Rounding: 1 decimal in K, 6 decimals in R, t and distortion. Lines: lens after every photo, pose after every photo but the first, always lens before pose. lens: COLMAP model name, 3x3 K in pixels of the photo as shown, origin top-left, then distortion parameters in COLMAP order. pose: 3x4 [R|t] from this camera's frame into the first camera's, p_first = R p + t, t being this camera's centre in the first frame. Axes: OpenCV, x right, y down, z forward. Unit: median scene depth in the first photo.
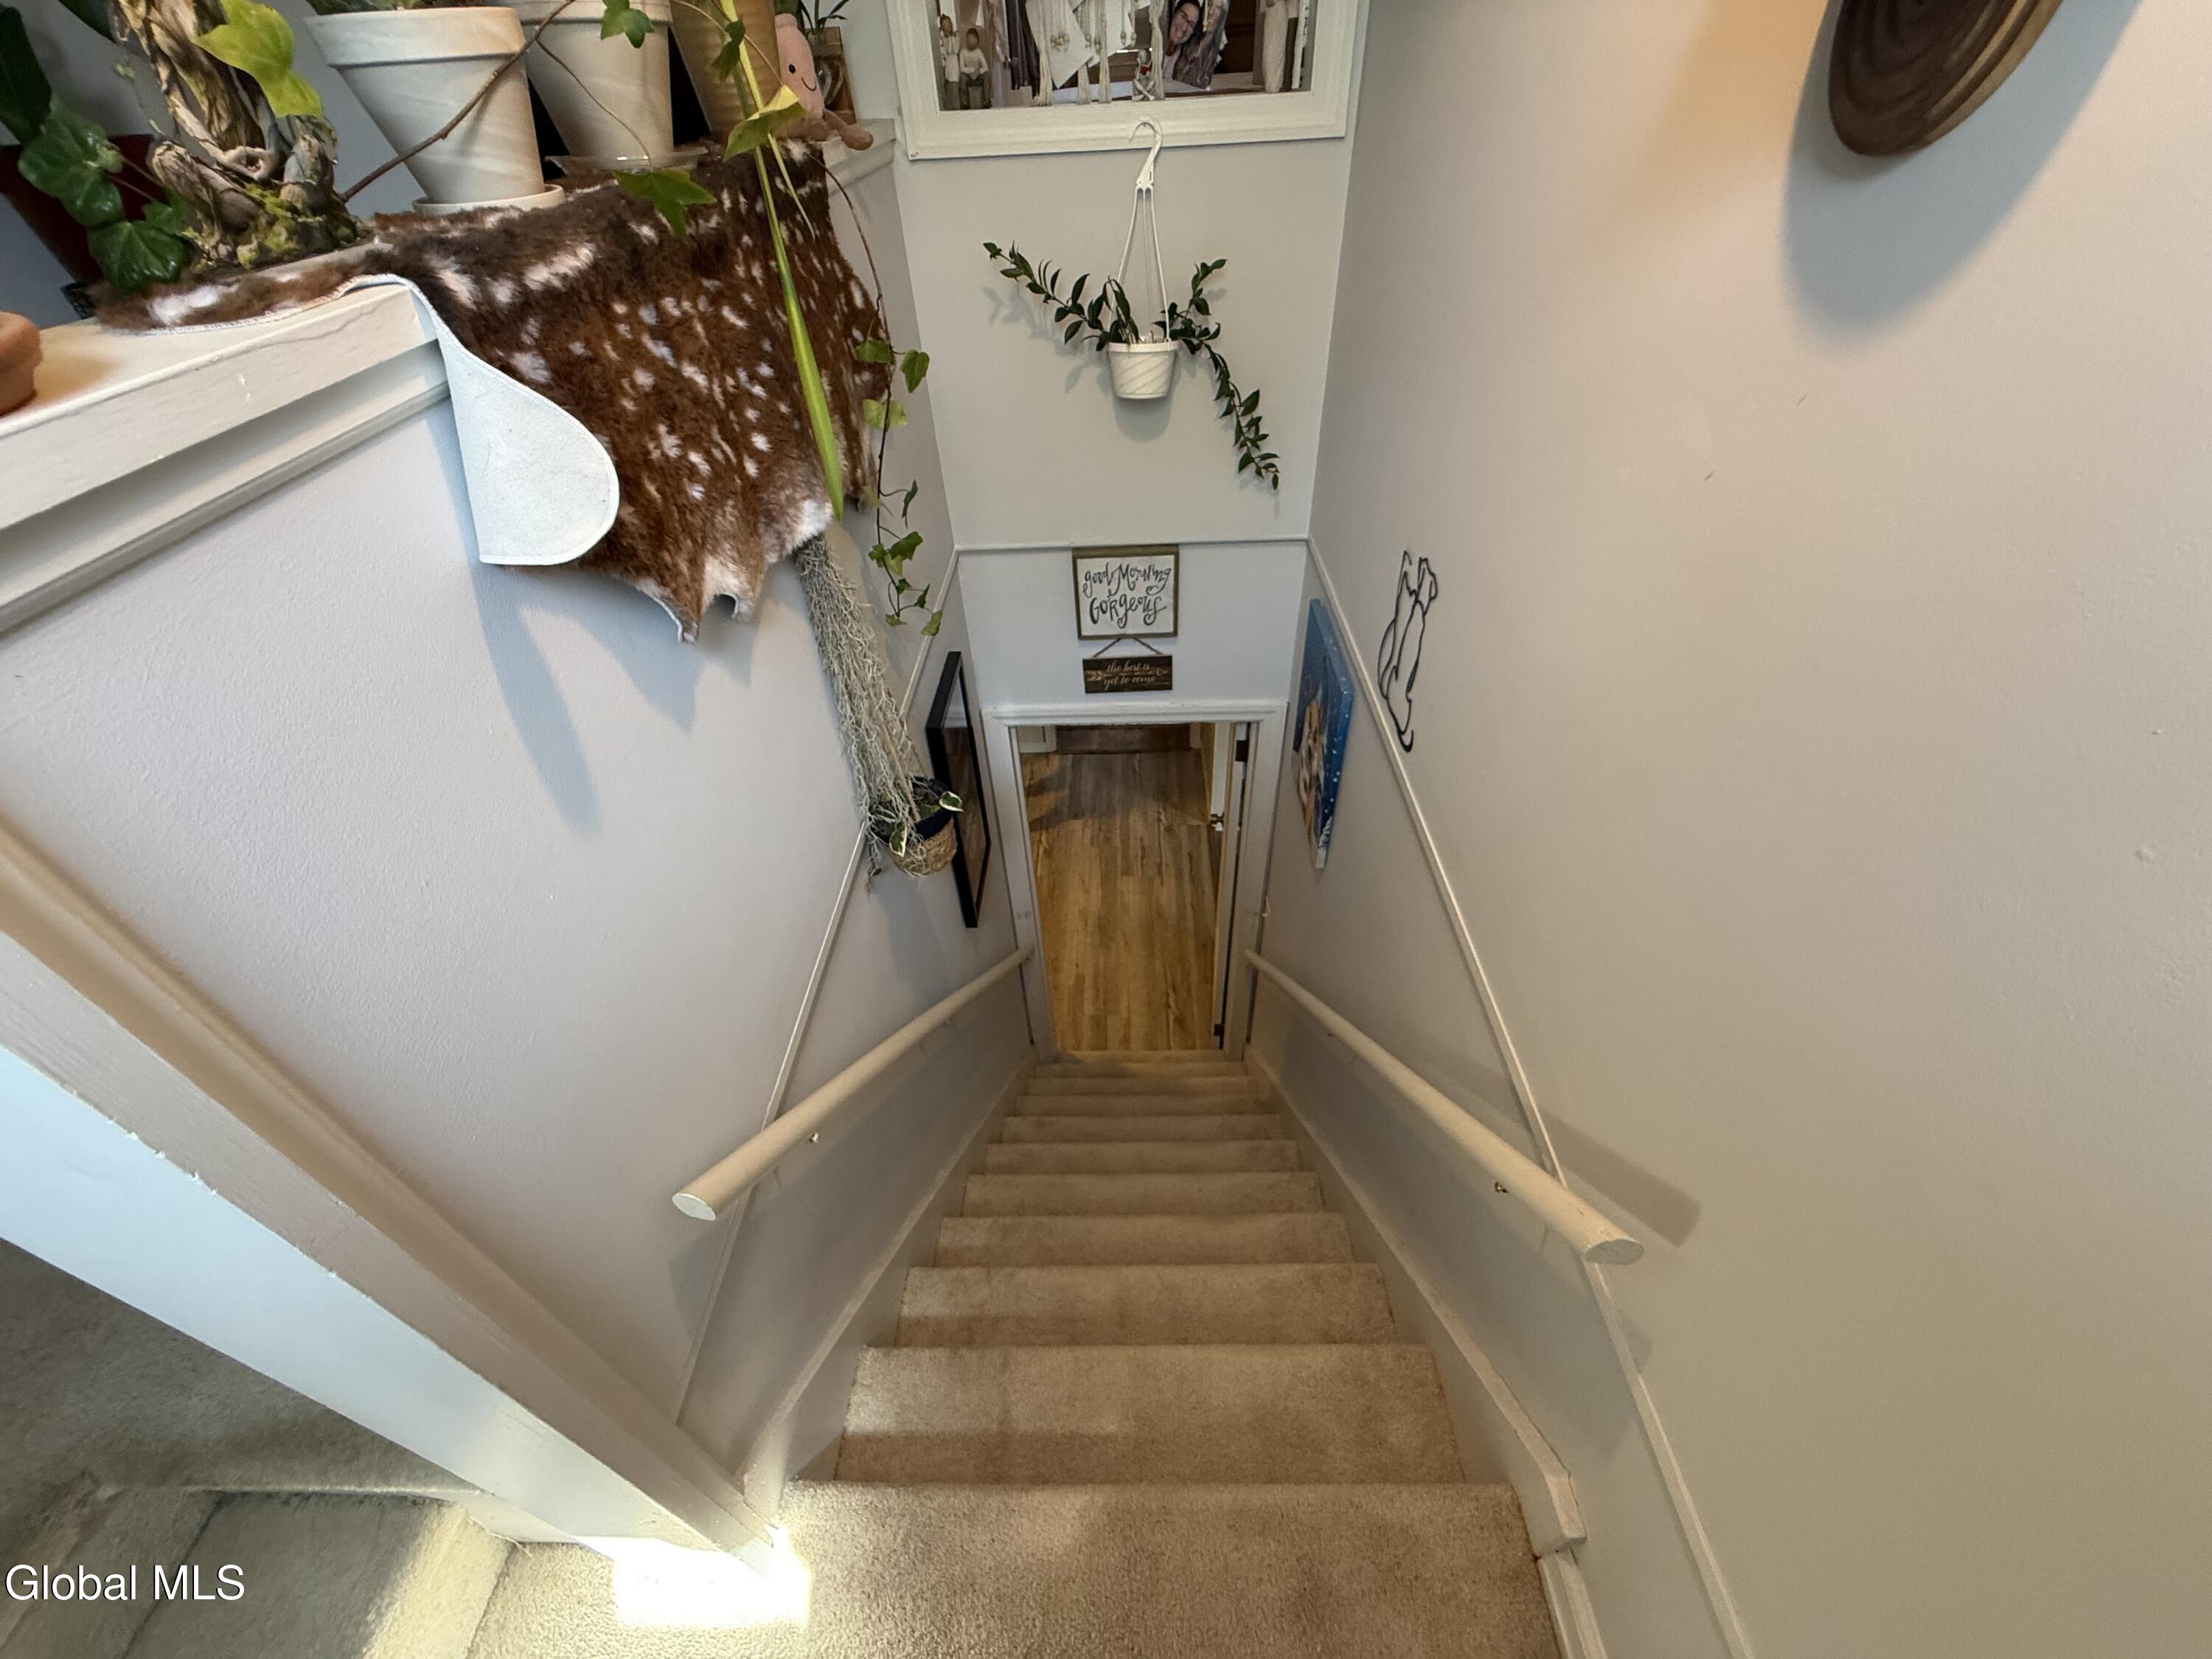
lens RADIAL K [[884.0, 0, 1105.4], [0, 884.0, 829.2], [0, 0, 1]] dist [0.001644, 0.000596]
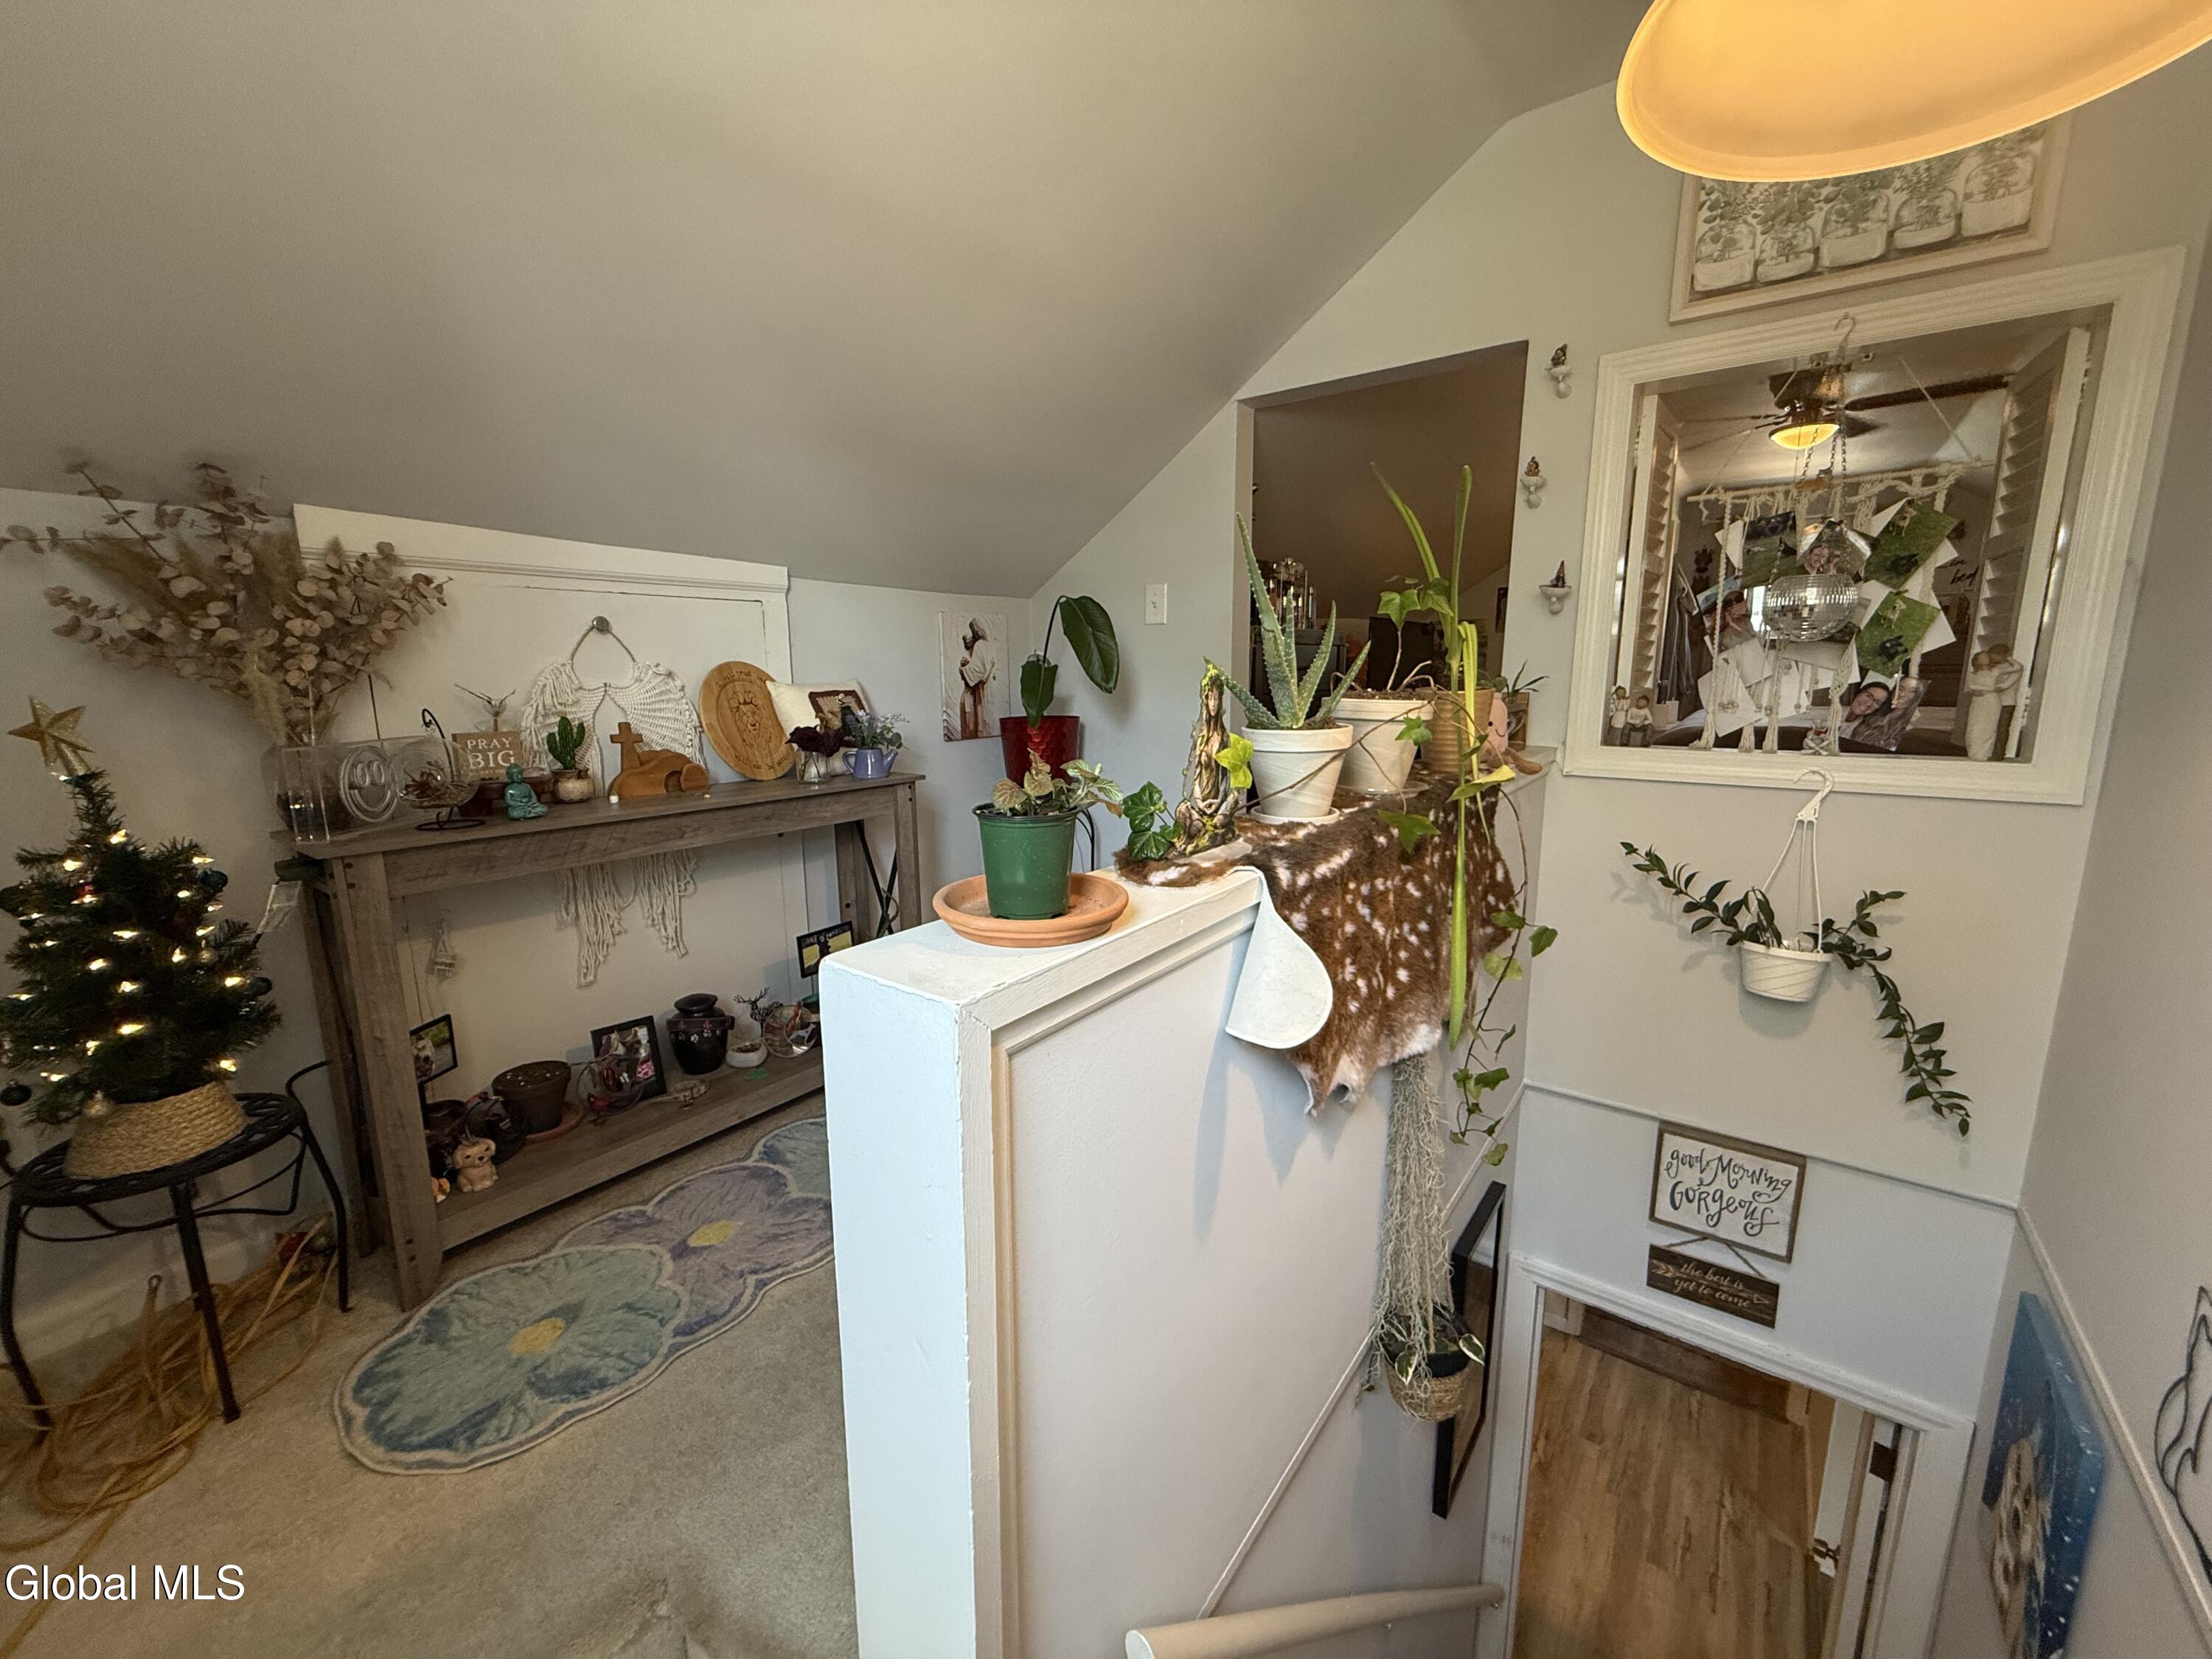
lens RADIAL K [[884.0, 0, 1101.7], [0, 884.0, 828.7], [0, 0, 1]] dist [0.001644, 0.000596]
pose [[0.807010, 0.139318, -0.573869, -0.026318], [-0.408560, 0.833385, -0.372221, 0.016665], [0.426397, 0.534845, 0.729470, -0.117583]]
